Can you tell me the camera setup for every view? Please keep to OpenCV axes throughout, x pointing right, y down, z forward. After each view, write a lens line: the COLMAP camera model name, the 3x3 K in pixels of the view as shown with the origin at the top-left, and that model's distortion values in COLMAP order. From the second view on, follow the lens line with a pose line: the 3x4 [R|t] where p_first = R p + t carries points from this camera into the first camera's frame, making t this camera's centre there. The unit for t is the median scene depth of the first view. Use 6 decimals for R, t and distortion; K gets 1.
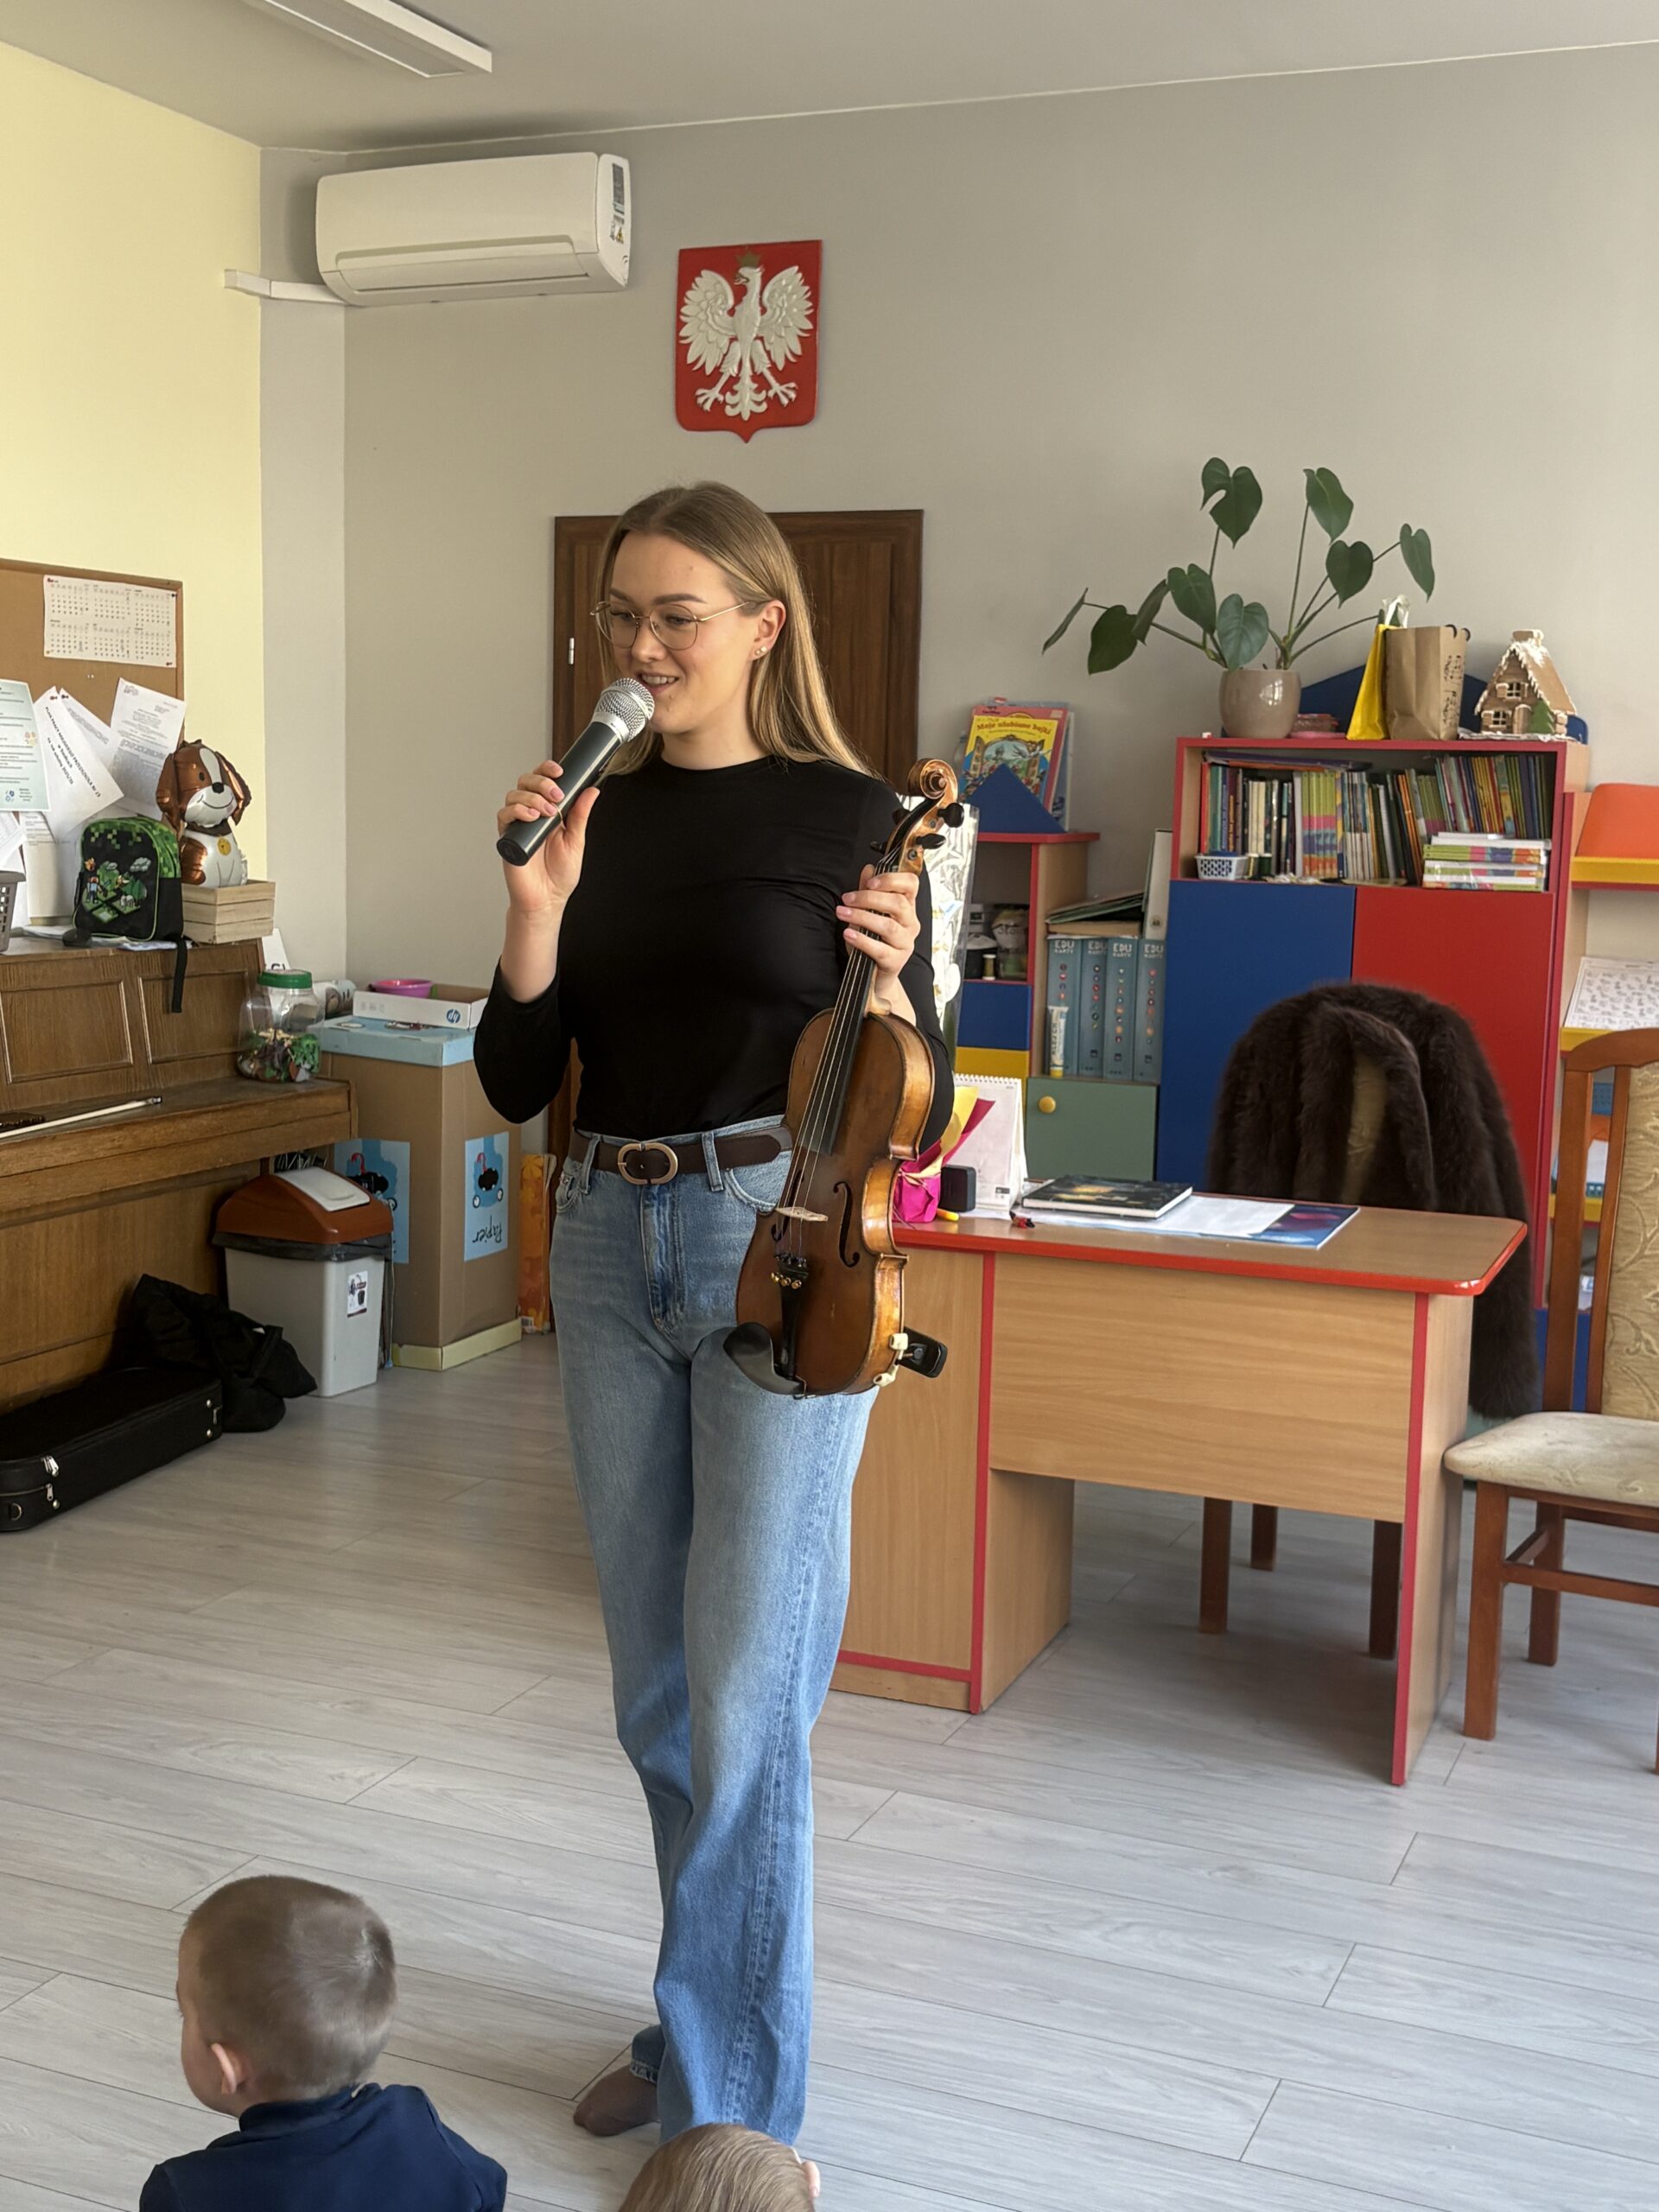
lens RADIAL K [[2548.5, 0, 919.1], [0, 2548.5, 1207.2], [0, 0, 1]] dist [0.006075, 0.000000]
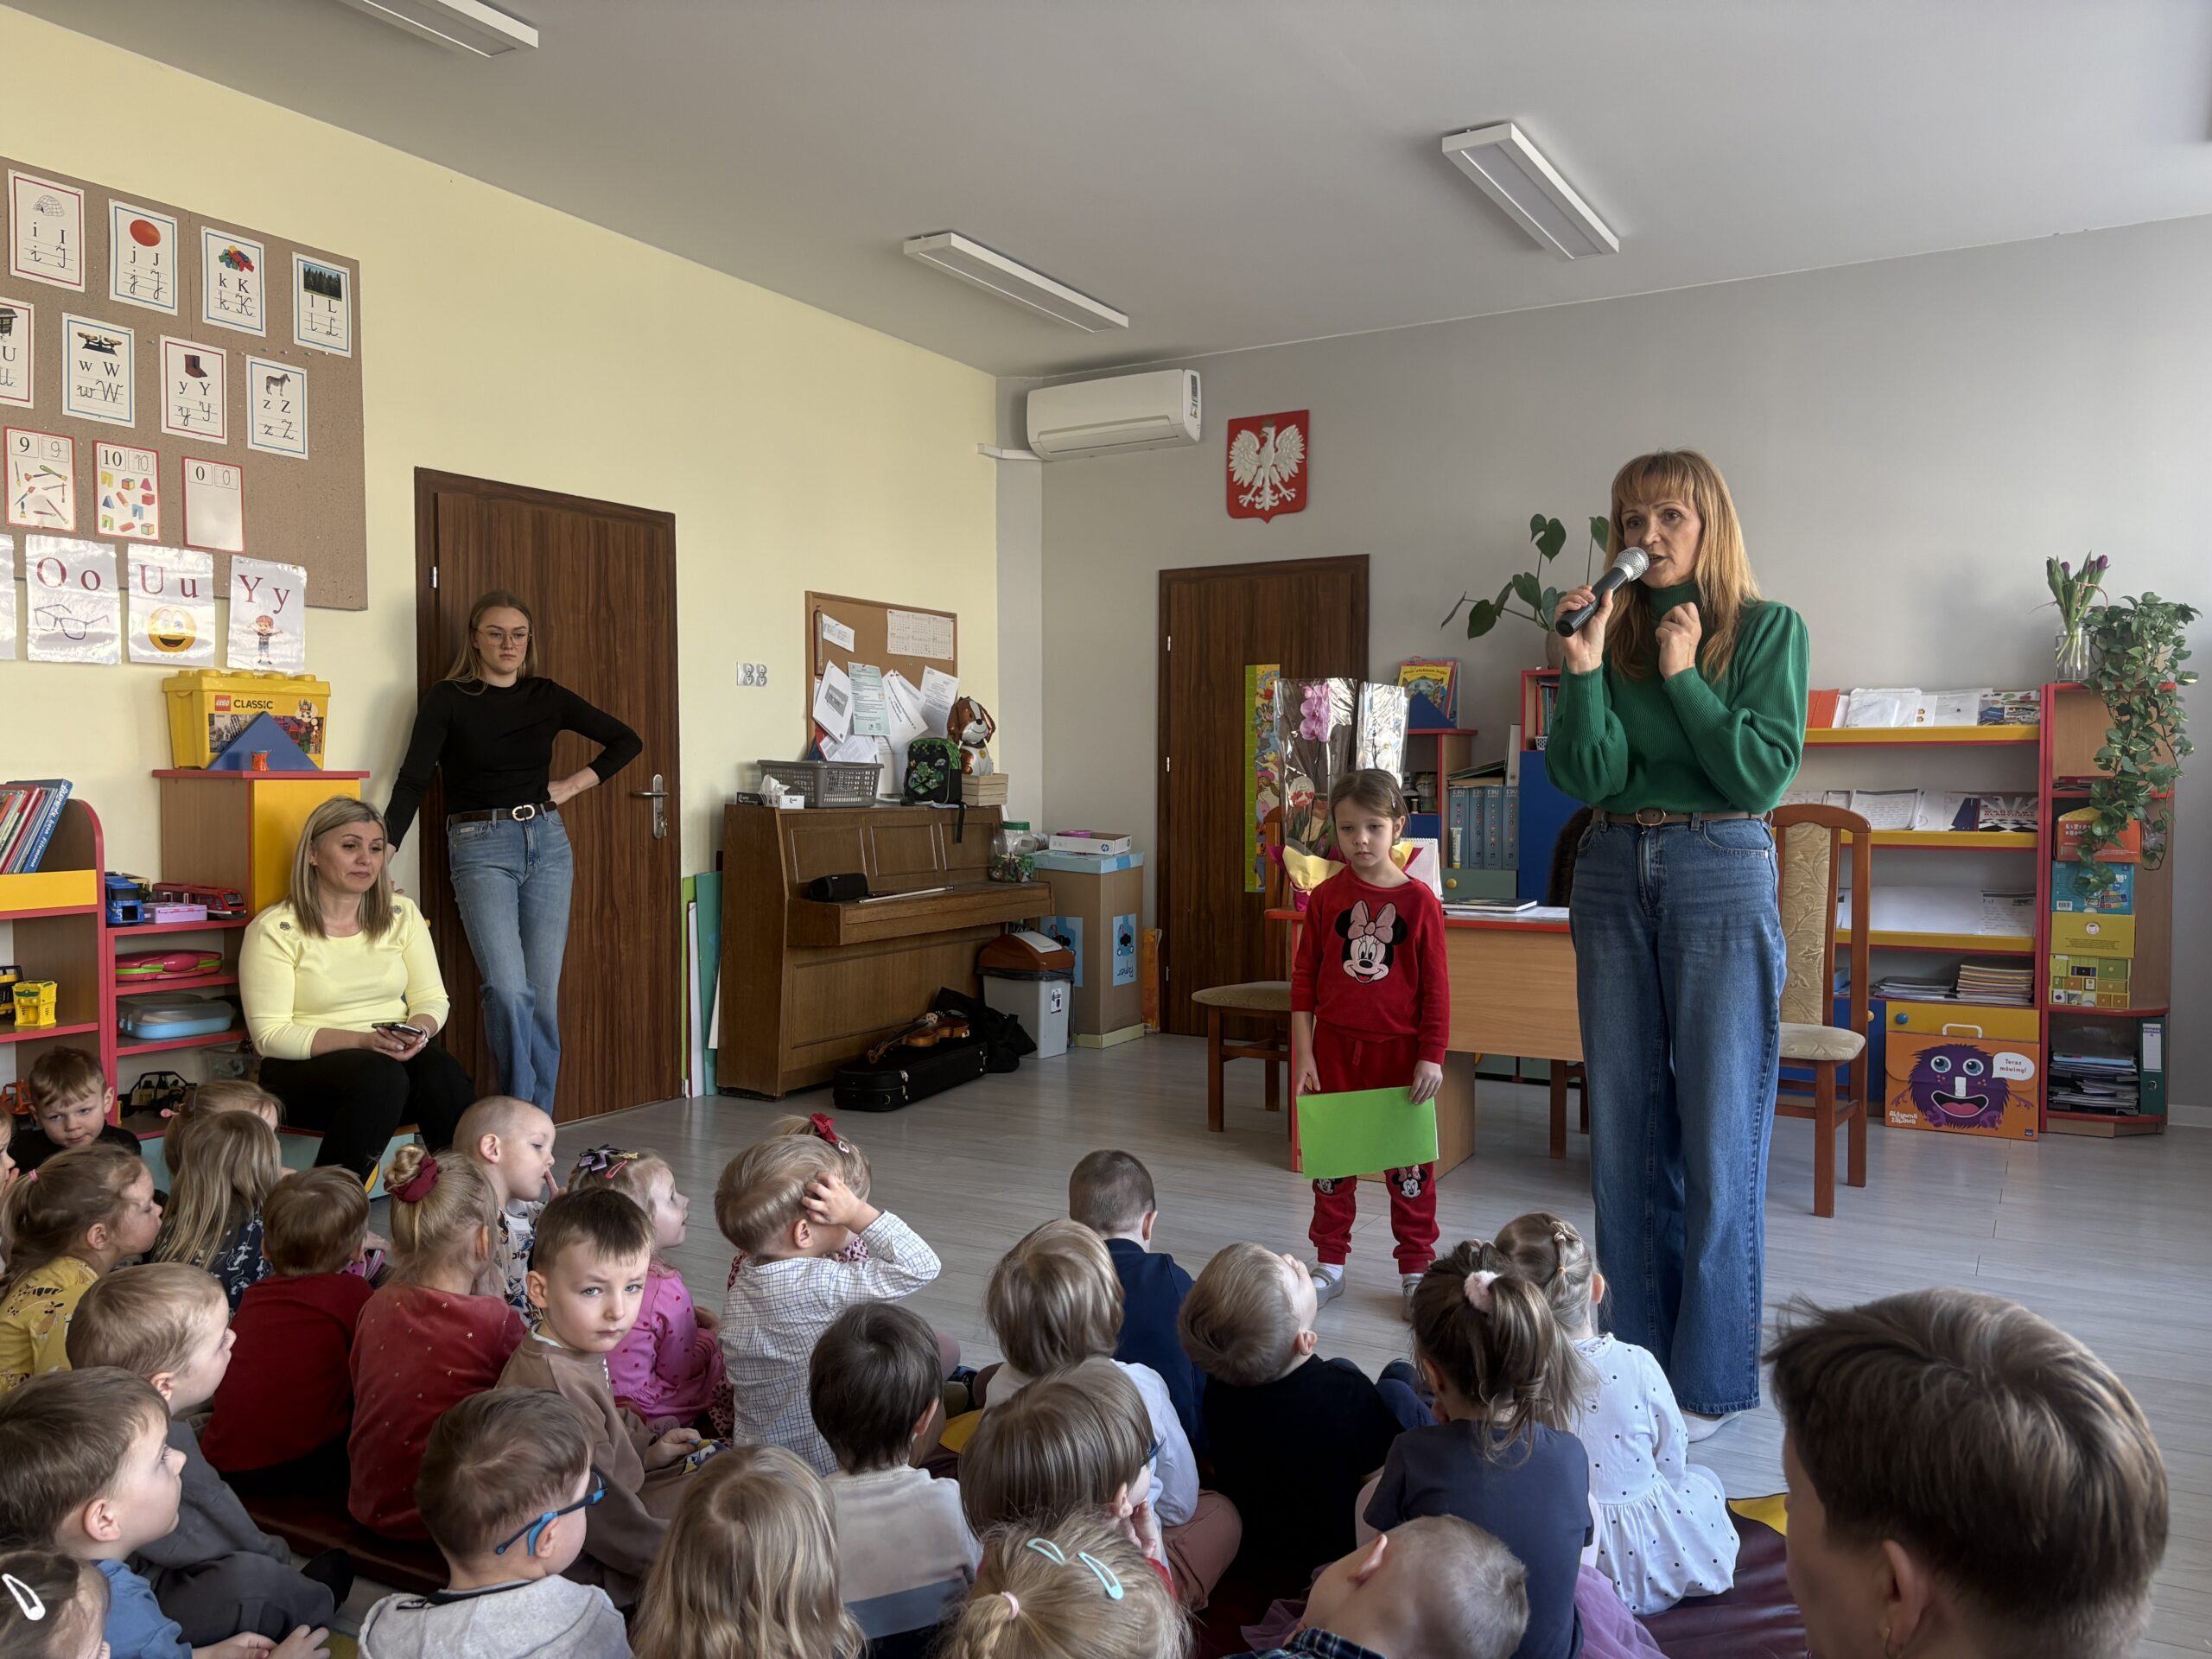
lens RADIAL K [[1724.9, 0, 1136.7], [0, 1724.9, 882.5], [0, 0, 1]] dist [0.040009, -0.051309]
pose [[0.992078, -0.021985, -0.123687, -0.016709], [0.008592, 0.994137, -0.107788, 0.084582], [0.125332, 0.105871, 0.986450, -0.185702]]
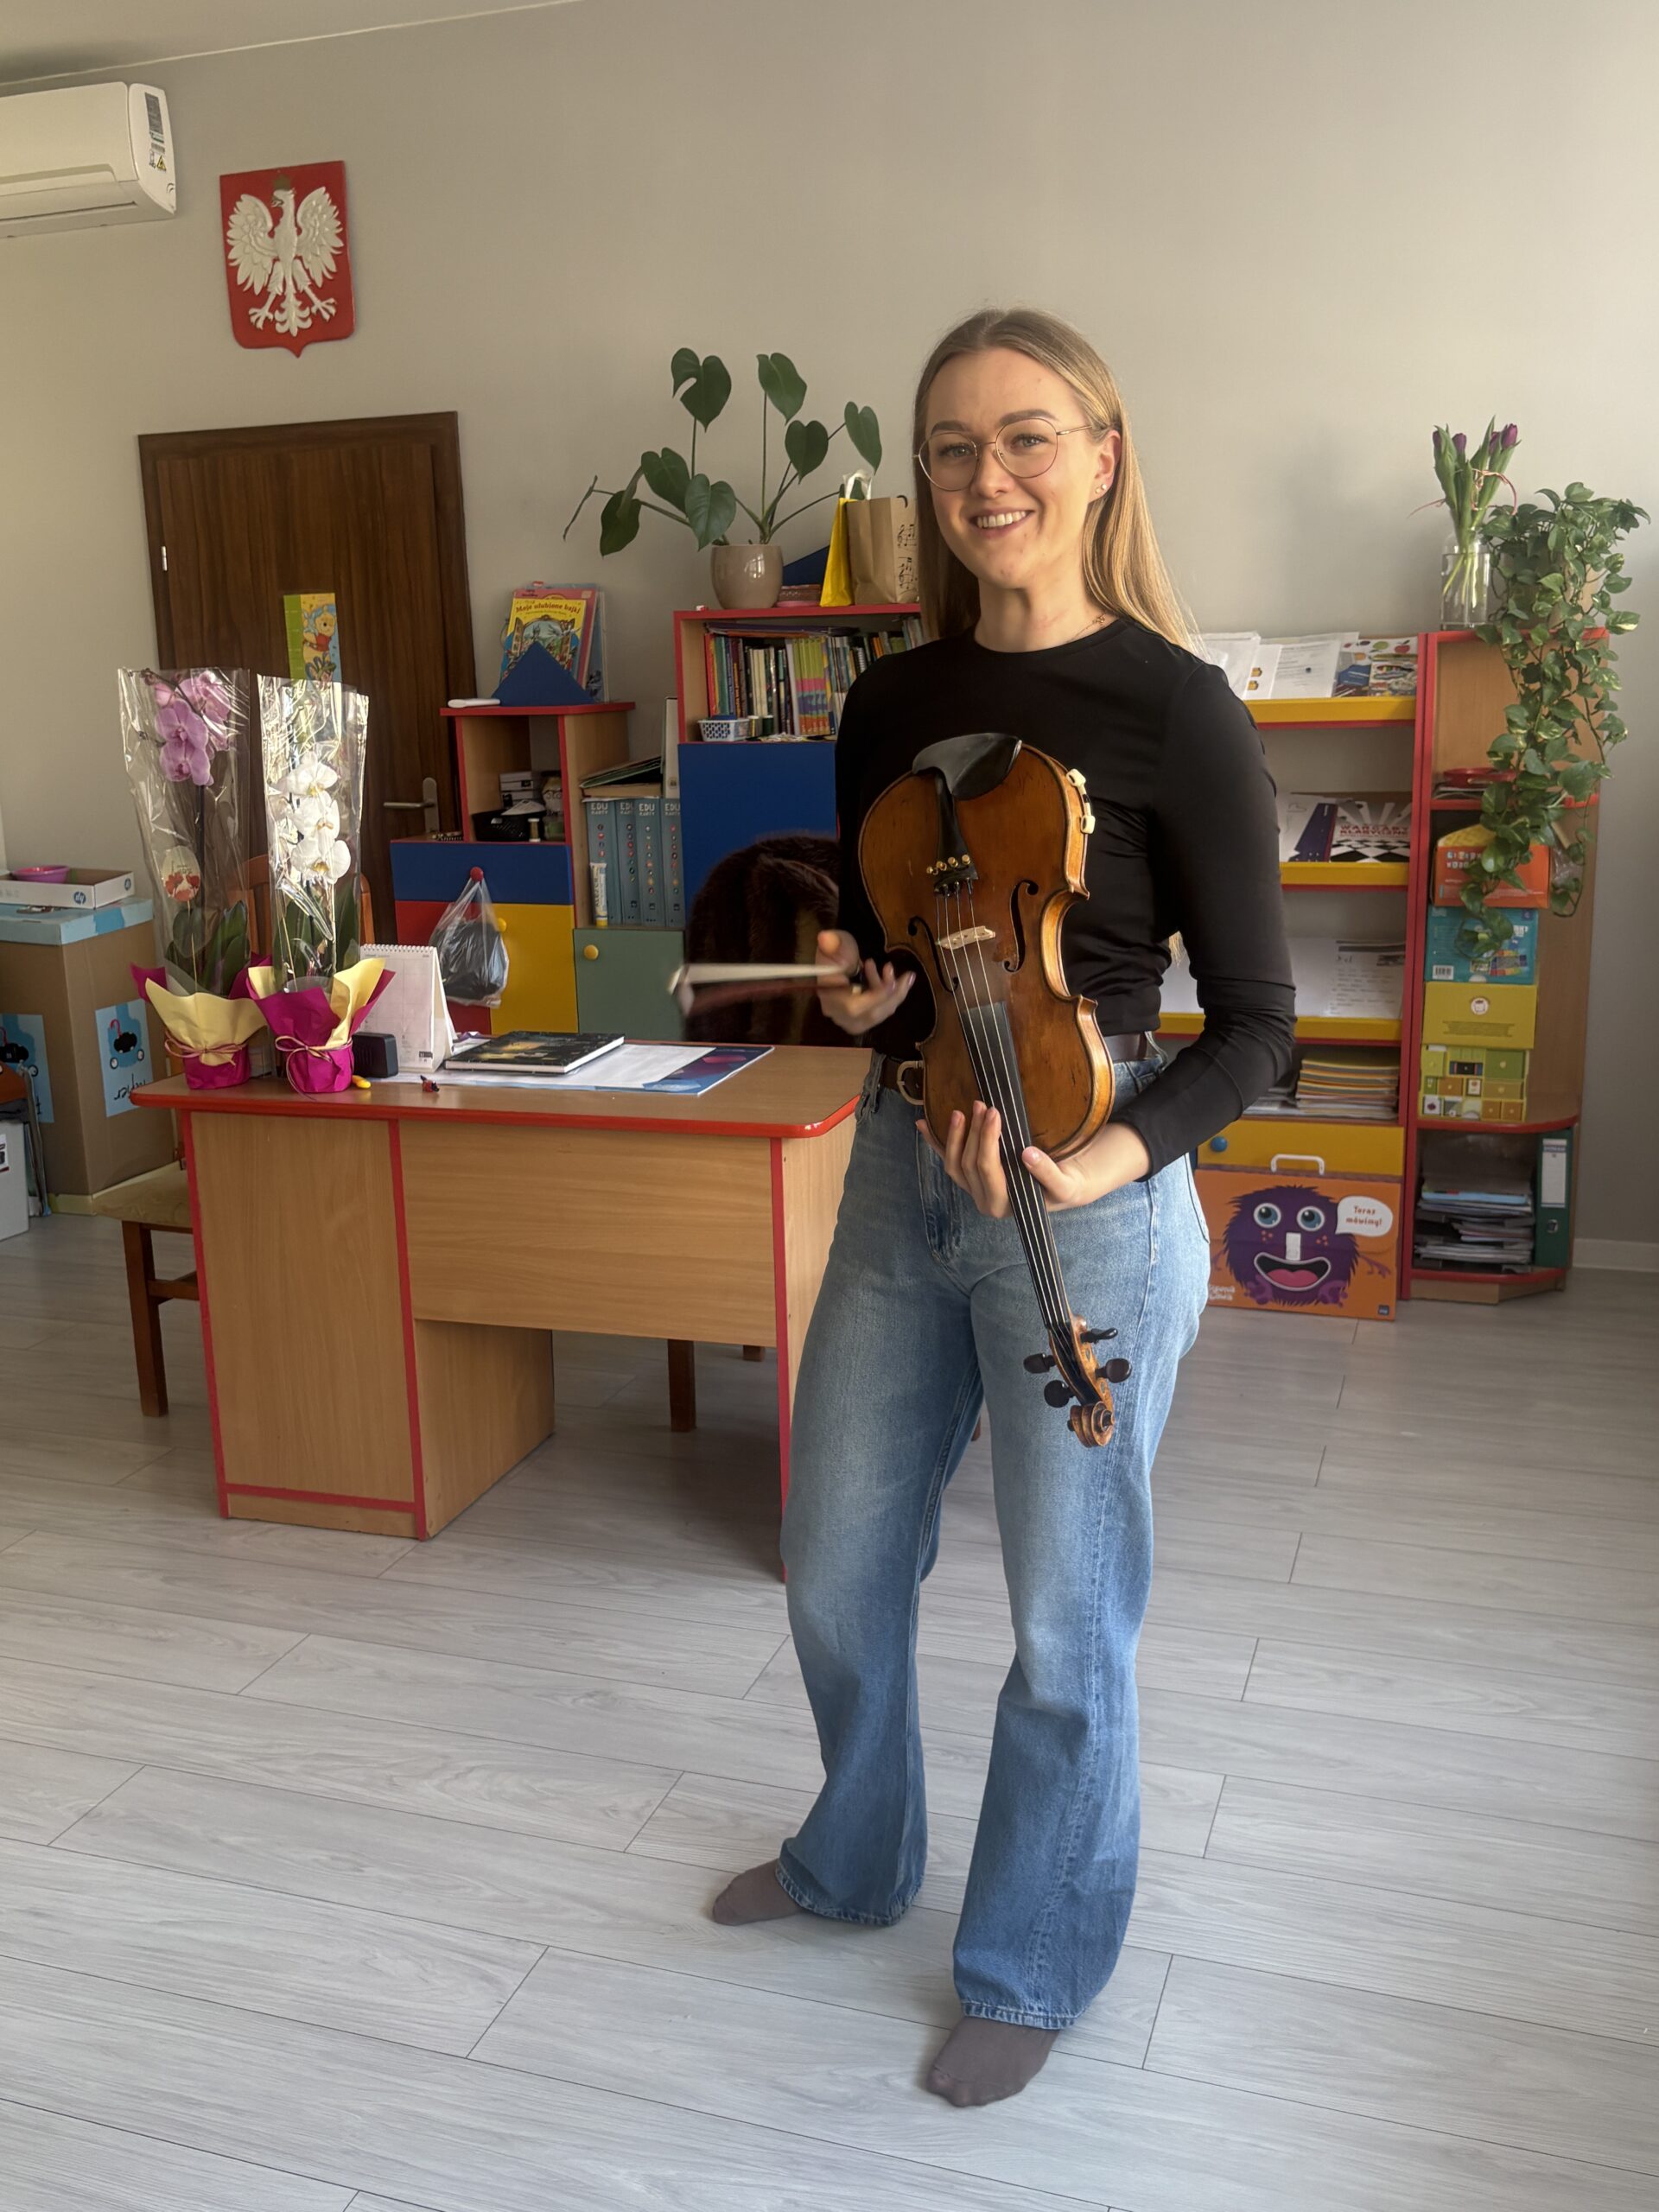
lens RADIAL K [[1917.6, 0, 906.3], [0, 1917.6, 1163.0], [0, 0, 1]] dist [0.046185, -0.037625]
pose [[0.996836, -0.066399, 0.043697, 0.148088], [0.061989, 0.993495, 0.095530, -0.019633], [-0.049756, -0.092519, 0.994467, 0.135957]]
